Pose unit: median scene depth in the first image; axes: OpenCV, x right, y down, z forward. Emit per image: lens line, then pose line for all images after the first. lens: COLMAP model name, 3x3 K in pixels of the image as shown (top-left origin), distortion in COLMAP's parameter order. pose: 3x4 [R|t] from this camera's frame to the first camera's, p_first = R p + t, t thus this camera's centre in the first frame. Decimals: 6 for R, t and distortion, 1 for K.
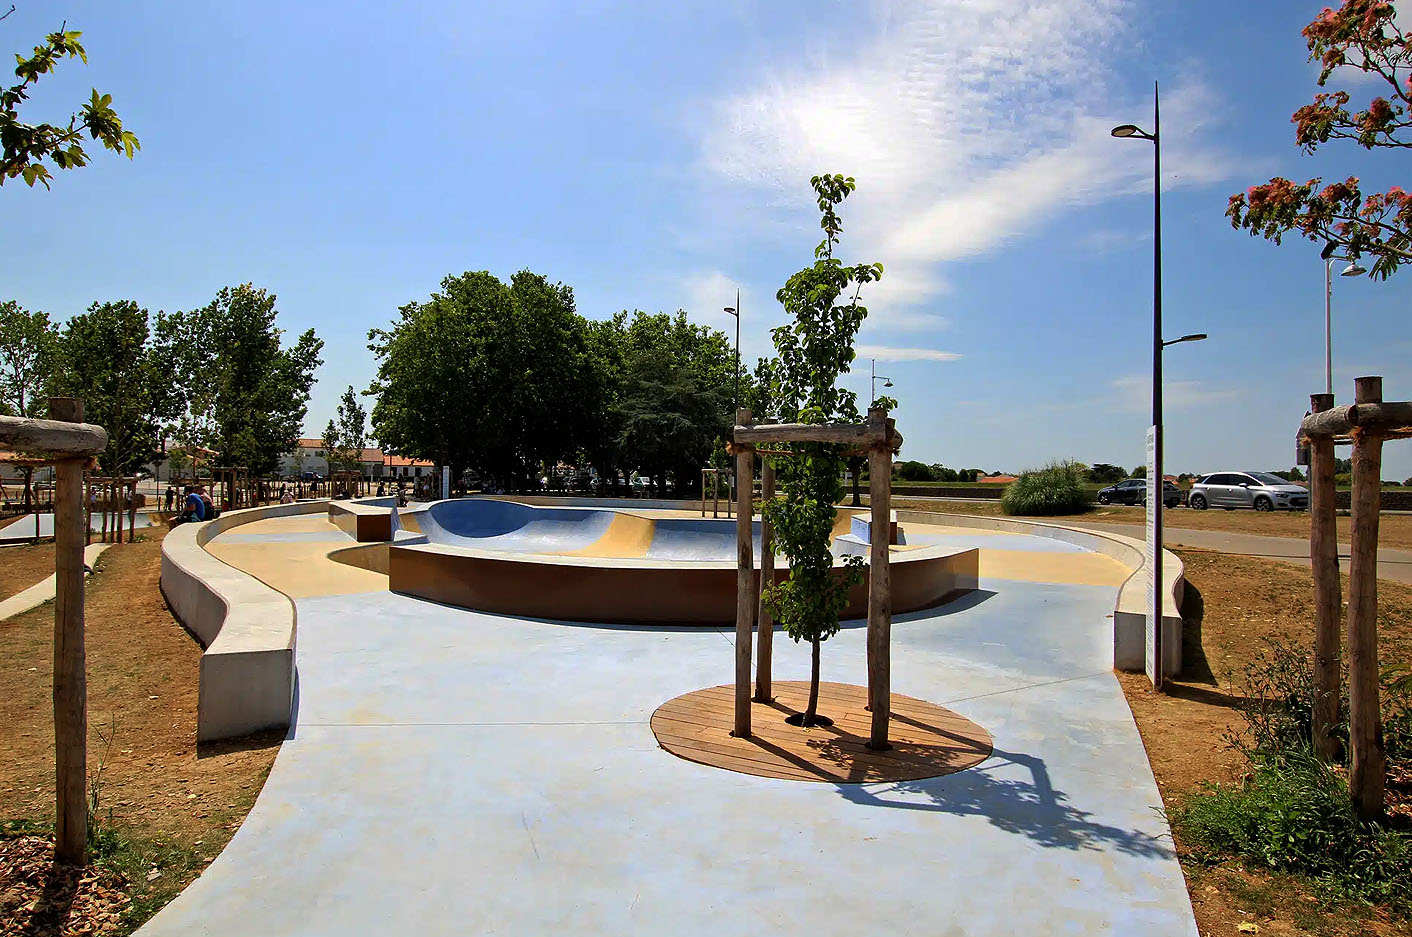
lens RADIAL K [[971.5, 0, 710.2], [0, 971.5, 485.3], [0, 0, 1]] dist [-0.004420, -0.001748]
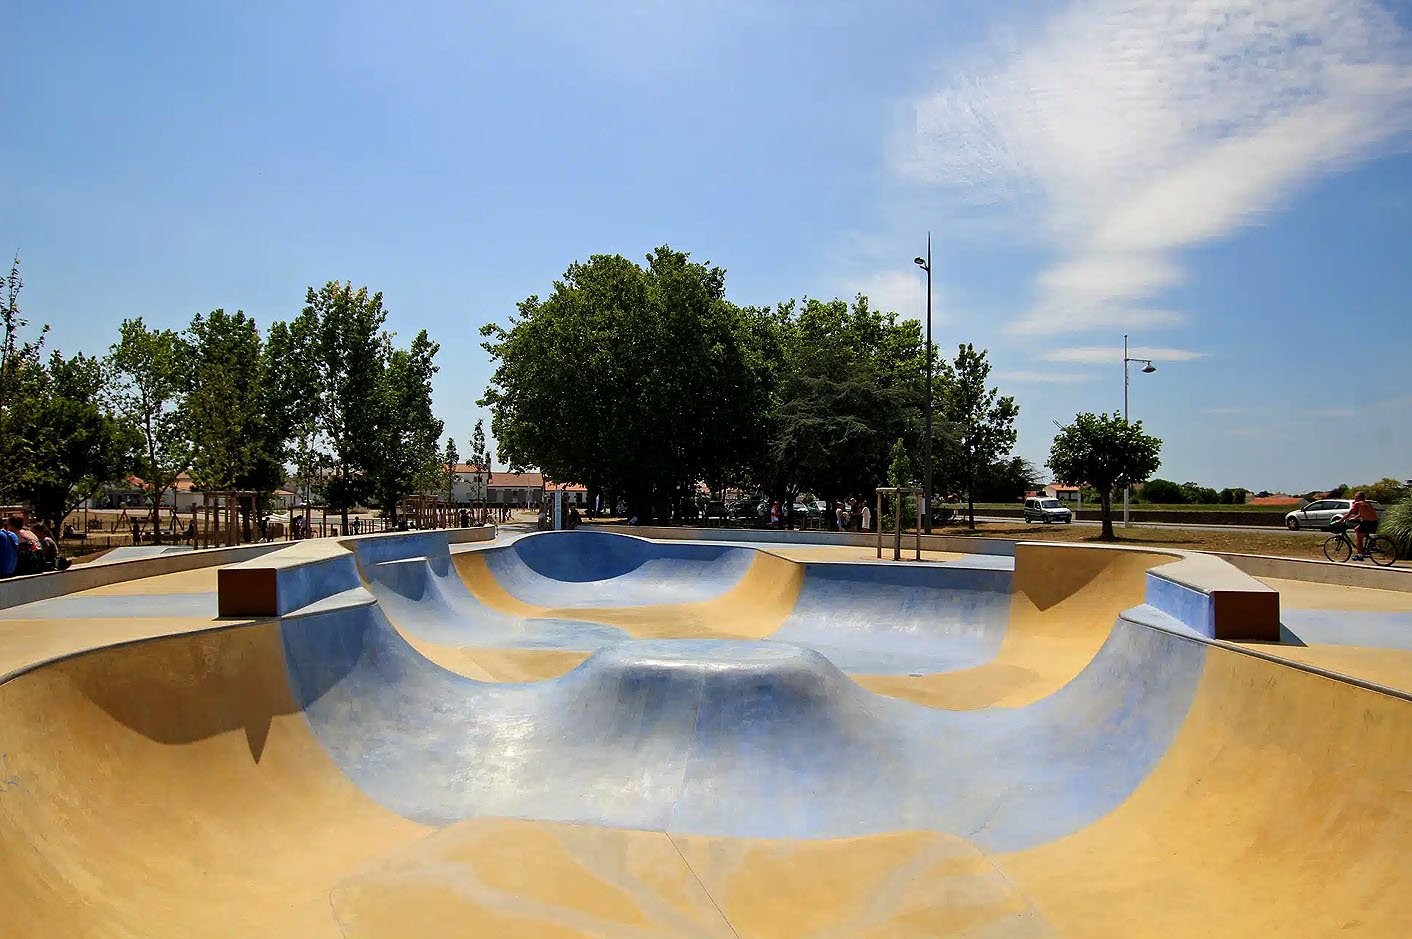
lens RADIAL K [[971.5, 0, 710.2], [0, 971.5, 486.3], [0, 0, 1]] dist [-0.004420, -0.001748]
pose [[0.979163, -0.011550, -0.202748, 0.010251], [0.006458, 0.999647, -0.025757, -0.000650], [0.202974, 0.023911, 0.978892, 0.205462]]
